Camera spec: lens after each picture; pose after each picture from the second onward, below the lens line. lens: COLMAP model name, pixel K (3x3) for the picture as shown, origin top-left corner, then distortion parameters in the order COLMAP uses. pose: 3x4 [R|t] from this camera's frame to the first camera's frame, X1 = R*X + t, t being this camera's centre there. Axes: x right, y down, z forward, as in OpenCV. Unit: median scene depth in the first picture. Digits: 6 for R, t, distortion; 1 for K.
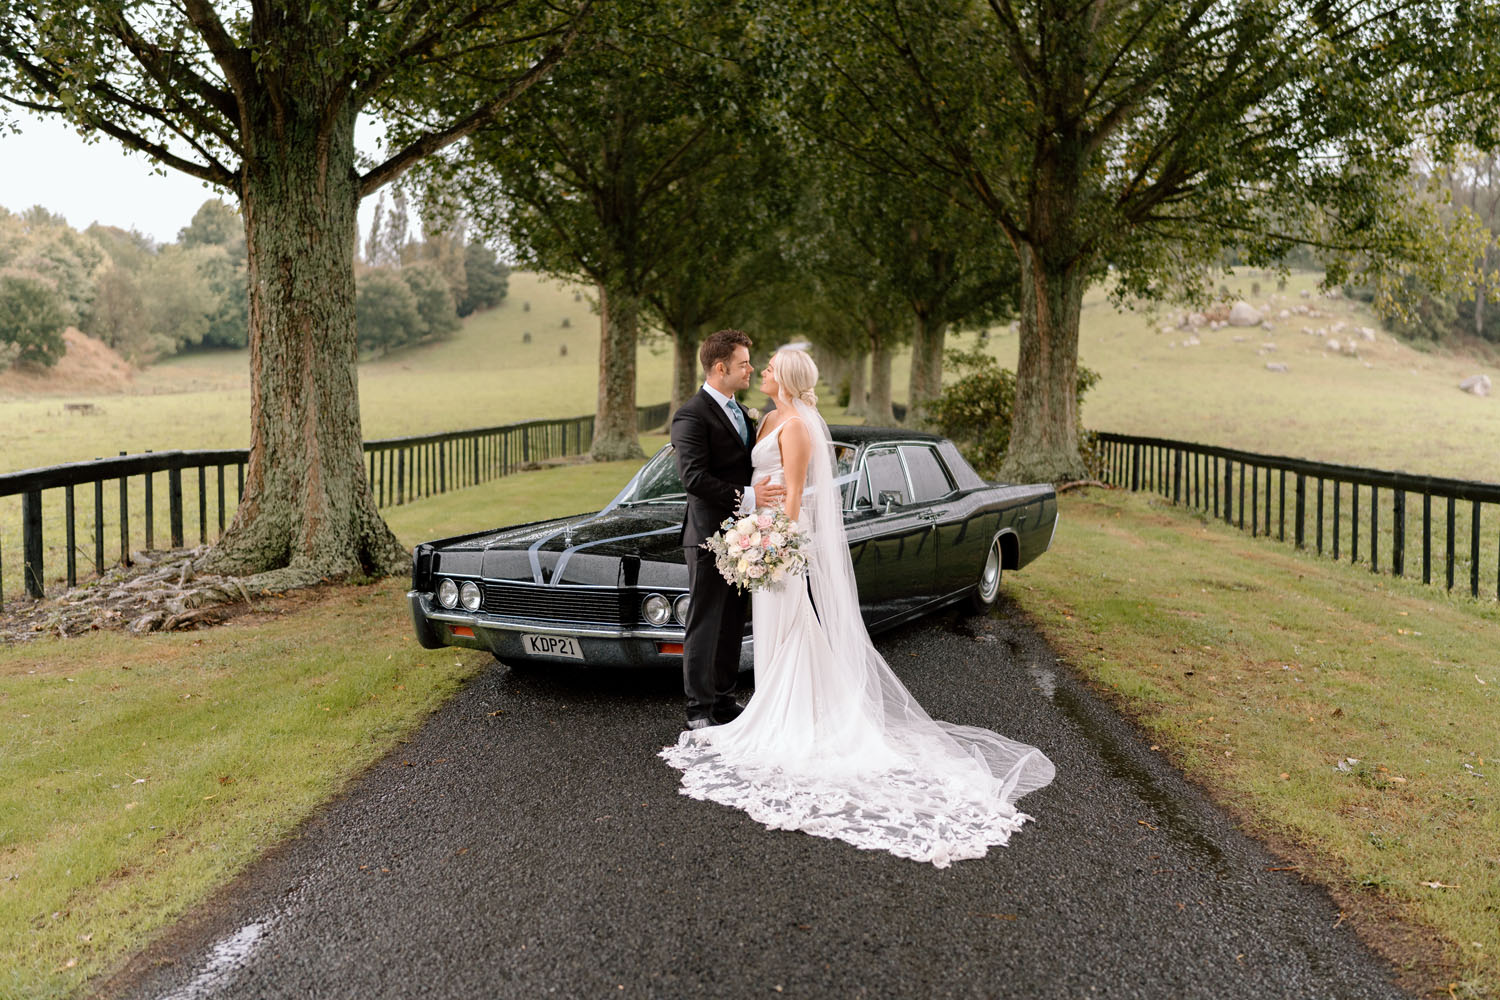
lens RADIAL K [[1394.7, 0, 755.6], [0, 1394.7, 498.4], [0, 0, 1]] dist [0.001502, 0.000000]
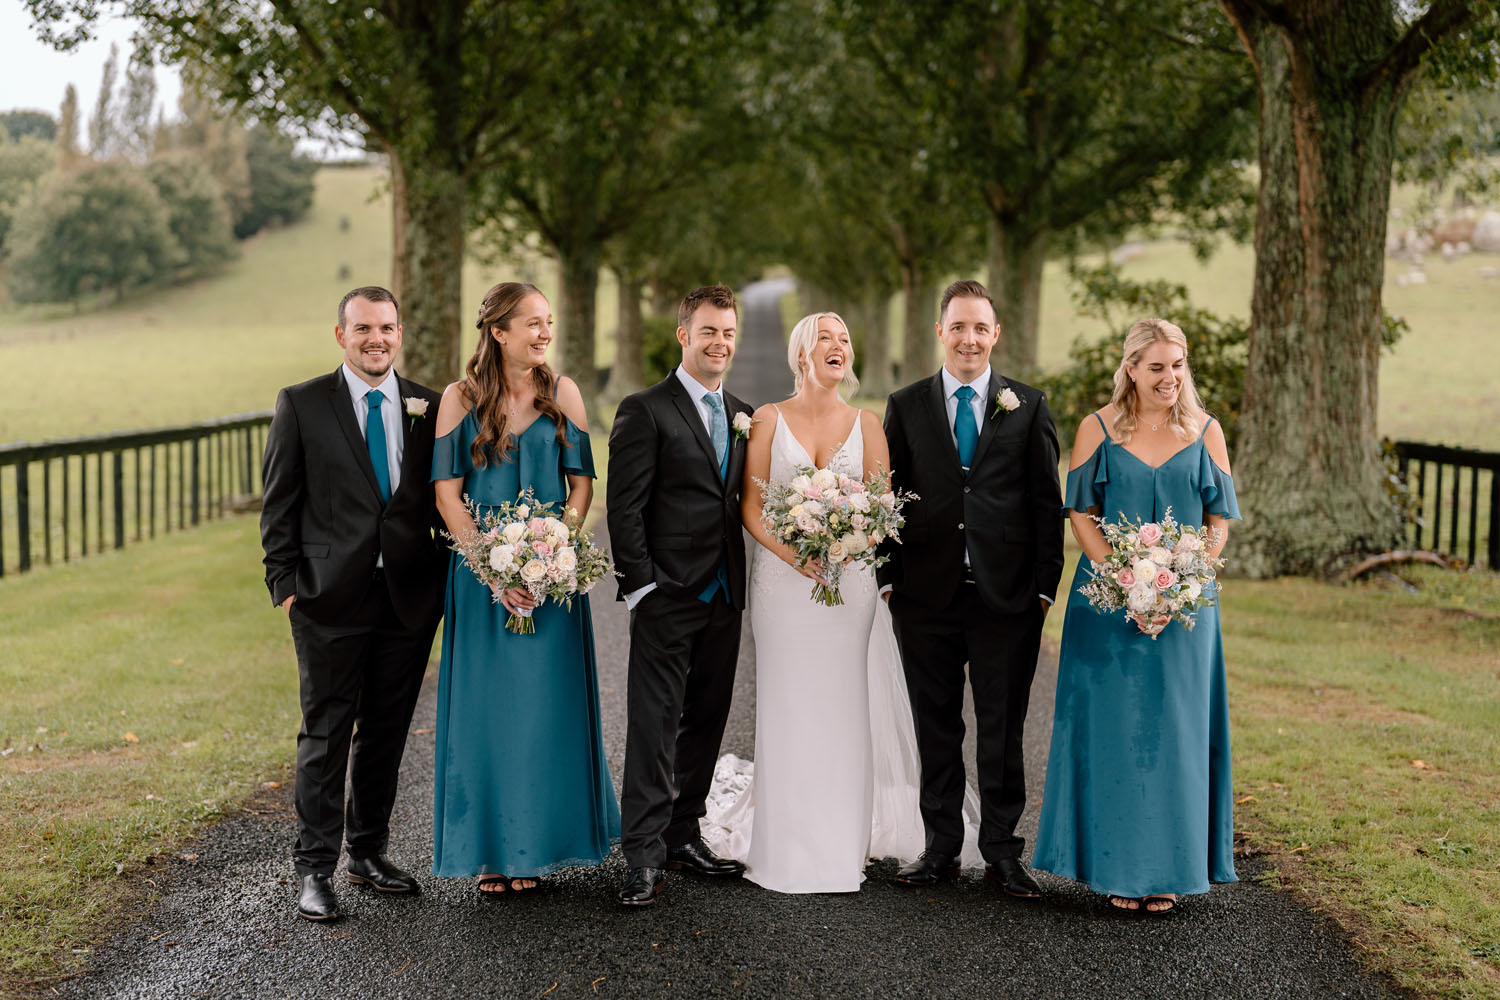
lens RADIAL K [[2015.7, 0, 747.0], [0, 2015.7, 494.3], [0, 0, 1]] dist [0.070545, 0.000000]
pose [[0.999870, -0.001014, 0.016066, 0.006453], [0.001167, 0.999954, -0.009529, -0.016435], [-0.016056, 0.009547, 0.999826, 0.218491]]
